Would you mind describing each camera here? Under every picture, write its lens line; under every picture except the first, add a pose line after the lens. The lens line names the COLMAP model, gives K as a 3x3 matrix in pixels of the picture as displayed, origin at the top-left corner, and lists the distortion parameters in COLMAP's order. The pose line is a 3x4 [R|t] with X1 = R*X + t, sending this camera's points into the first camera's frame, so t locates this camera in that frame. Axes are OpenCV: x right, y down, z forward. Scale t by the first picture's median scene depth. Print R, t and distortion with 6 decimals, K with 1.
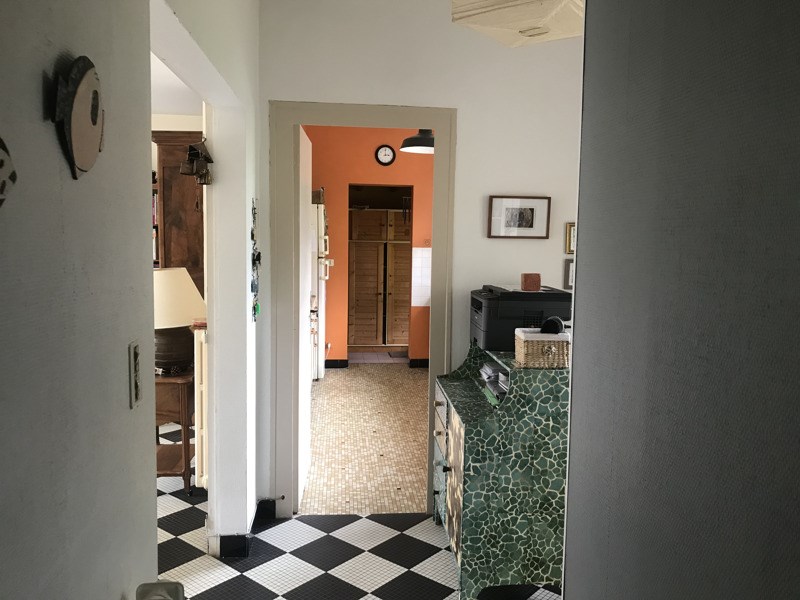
lens RADIAL K [[666.6, 0, 400.0], [0, 666.6, 298.9], [0, 0, 1]] dist [0.006760, 0.001586]
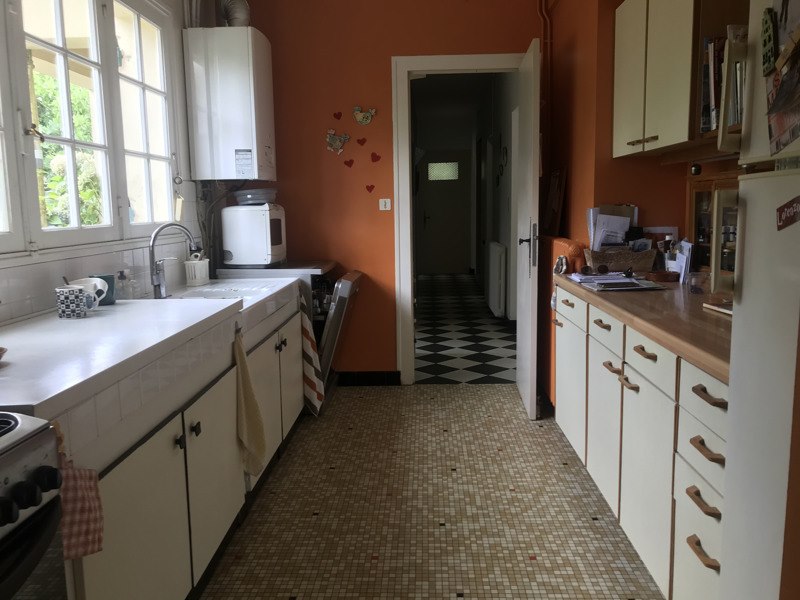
lens RADIAL K [[666.6, 0, 400.0], [0, 666.6, 298.7], [0, 0, 1]] dist [0.006760, 0.001586]
pose [[-0.992154, -0.015954, 0.123997, -0.071326], [0.013421, 0.972502, 0.232508, -0.106379], [-0.124297, 0.232348, -0.964658, 1.778738]]
